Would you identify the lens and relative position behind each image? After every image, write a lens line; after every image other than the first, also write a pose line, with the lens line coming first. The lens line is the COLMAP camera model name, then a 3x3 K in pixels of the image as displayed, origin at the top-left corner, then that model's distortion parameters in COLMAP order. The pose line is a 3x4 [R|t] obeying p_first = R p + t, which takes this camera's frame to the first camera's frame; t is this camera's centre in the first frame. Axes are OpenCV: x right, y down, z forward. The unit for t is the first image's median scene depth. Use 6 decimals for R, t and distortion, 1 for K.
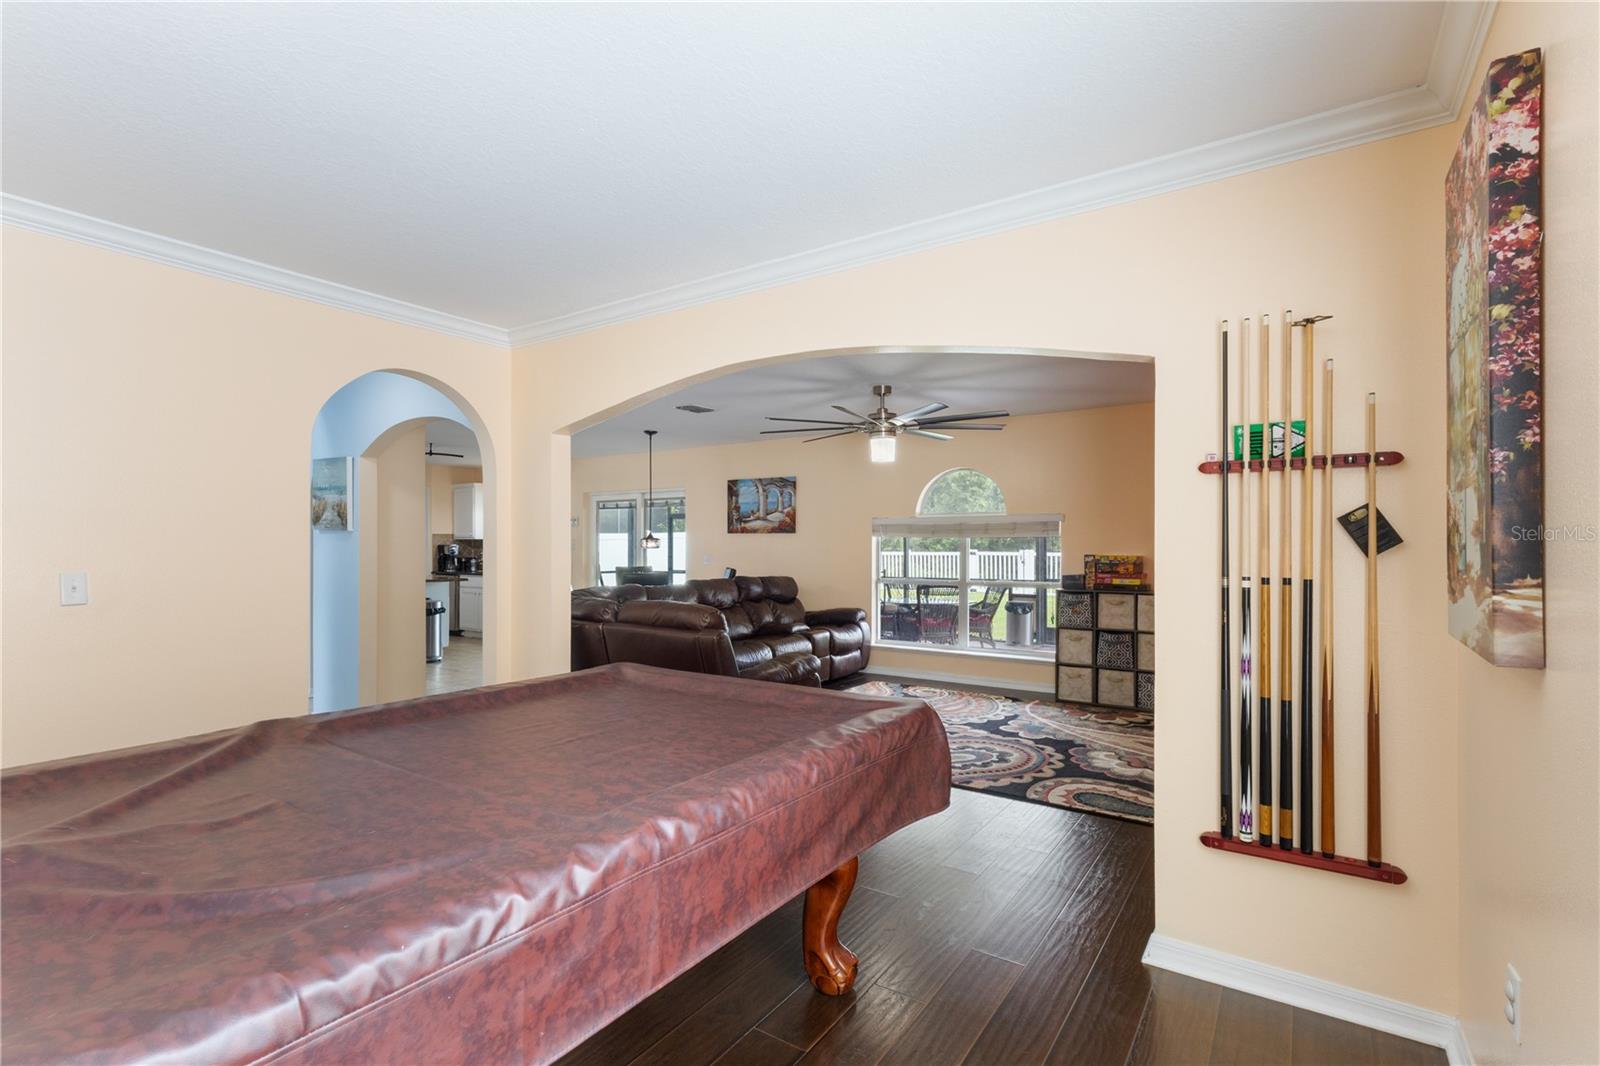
lens RADIAL K [[744.5, 0, 796.4], [0, 744.5, 539.7], [0, 0, 1]] dist [0.002218, -0.000055]
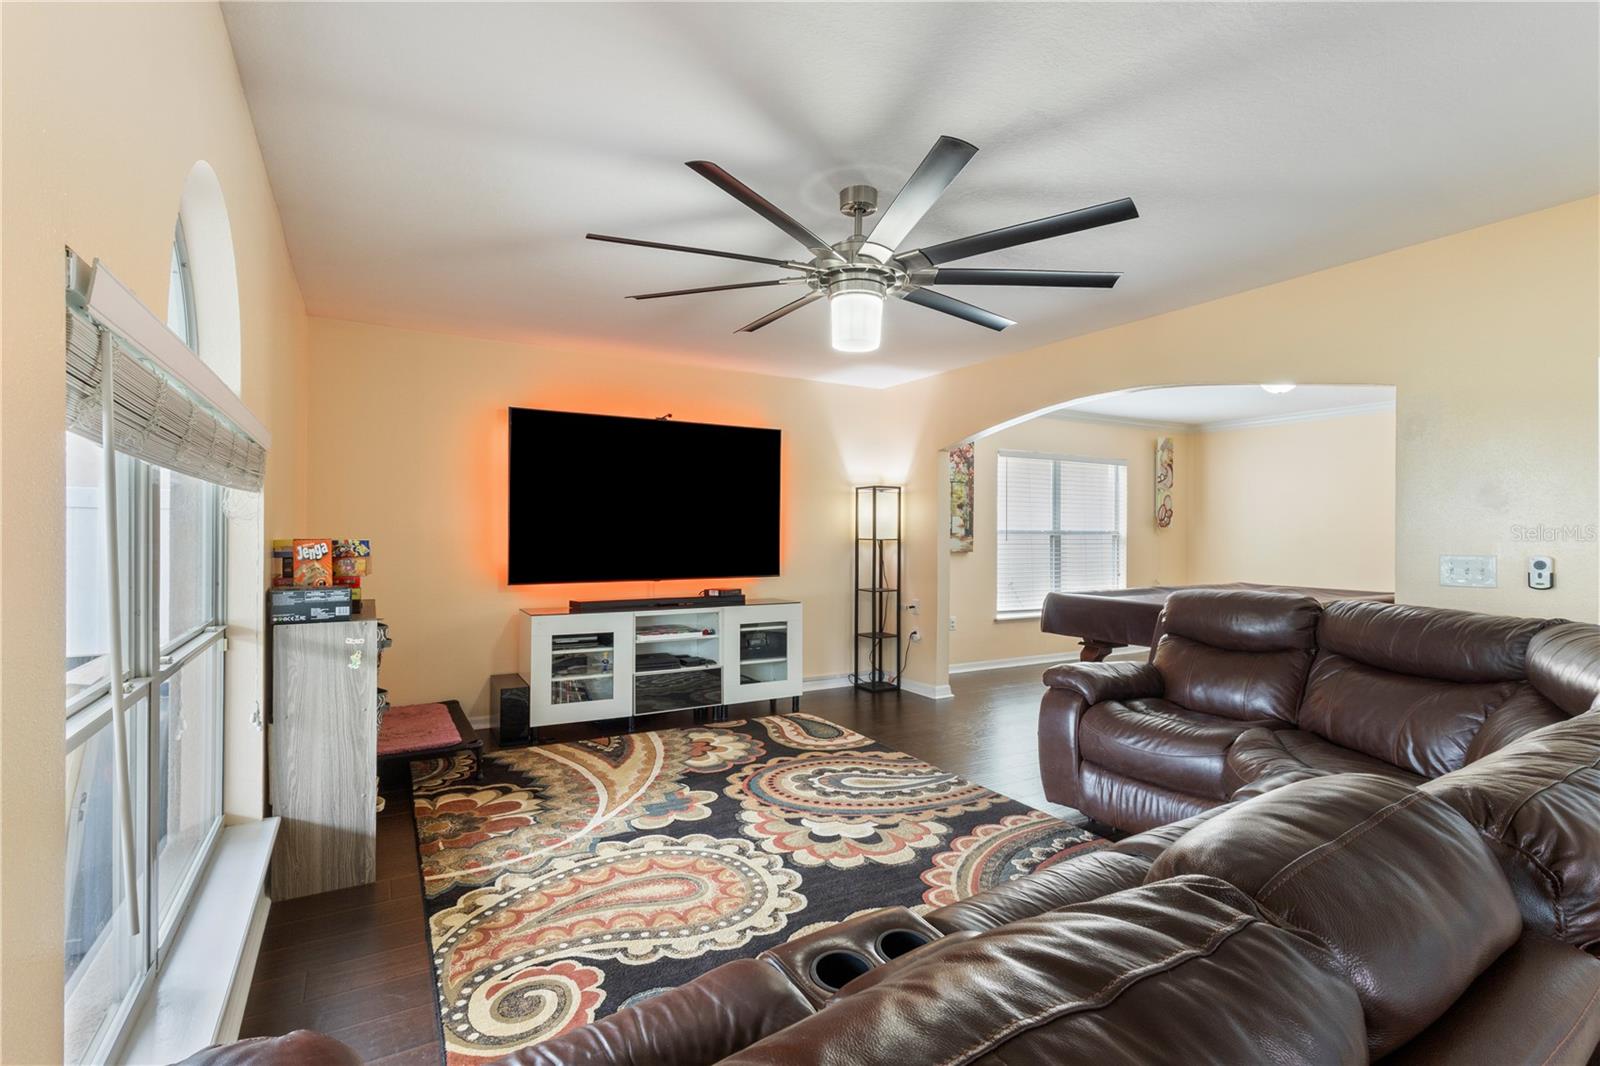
lens RADIAL K [[744.5, 0, 796.4], [0, 744.5, 539.7], [0, 0, 1]] dist [0.002218, -0.000055]
pose [[-0.899146, -0.009037, 0.437555, -0.075117], [-0.009876, 0.999951, 0.000357, 0.025156], [-0.437537, -0.004000, -0.899192, 1.811010]]
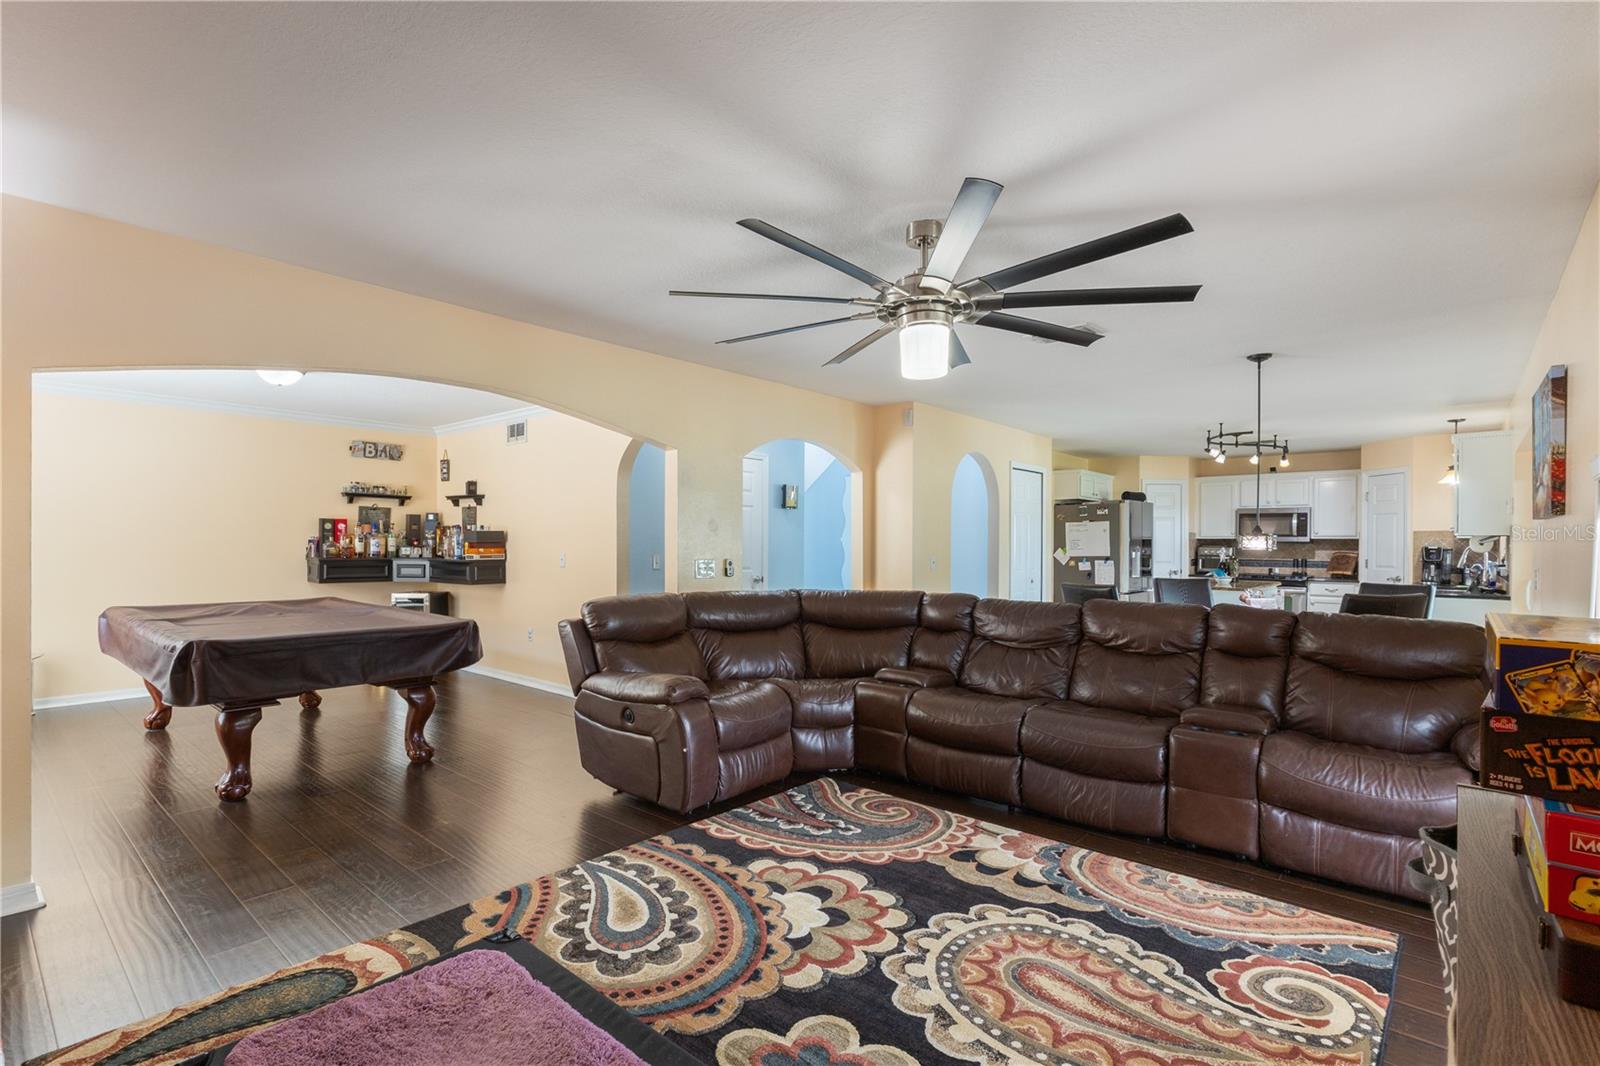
lens RADIAL K [[744.5, 0, 796.4], [0, 744.5, 539.7], [0, 0, 1]] dist [0.002218, -0.000055]
pose [[-0.124695, -0.007507, -0.992167, 0.780247], [0.001894, 0.999968, -0.007804, 0.012840], [0.992193, -0.002852, -0.124677, 1.223156]]
